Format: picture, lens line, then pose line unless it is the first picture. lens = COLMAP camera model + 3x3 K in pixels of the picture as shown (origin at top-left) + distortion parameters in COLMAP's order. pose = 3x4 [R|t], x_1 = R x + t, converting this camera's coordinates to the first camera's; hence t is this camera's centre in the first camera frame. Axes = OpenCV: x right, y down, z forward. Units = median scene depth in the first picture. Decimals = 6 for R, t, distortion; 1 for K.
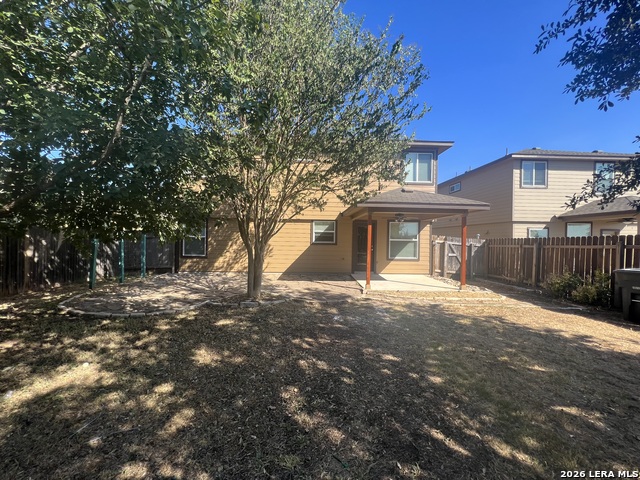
lens RADIAL K [[255.1, 0, 320.0], [0, 255.1, 240.0], [0, 0, 1]] dist [-0.020893, 0.000044]
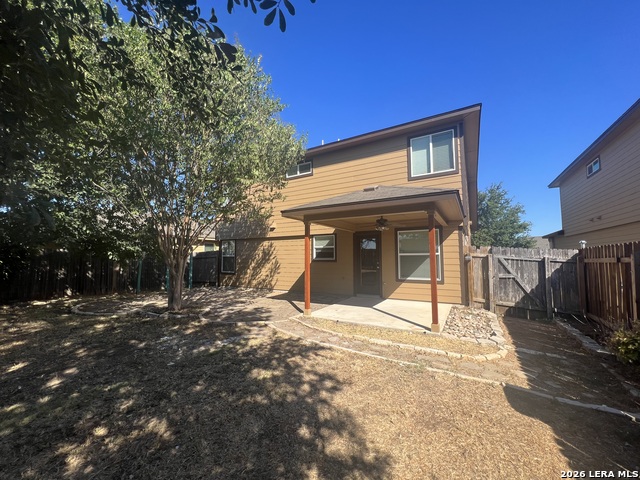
lens RADIAL K [[255.1, 0, 320.0], [0, 255.1, 240.0], [0, 0, 1]] dist [-0.020893, 0.000044]
pose [[0.837283, -0.055090, -0.543987, 0.497063], [0.016790, 0.997033, -0.075128, 0.009721], [0.546511, 0.053770, 0.835724, 0.232155]]
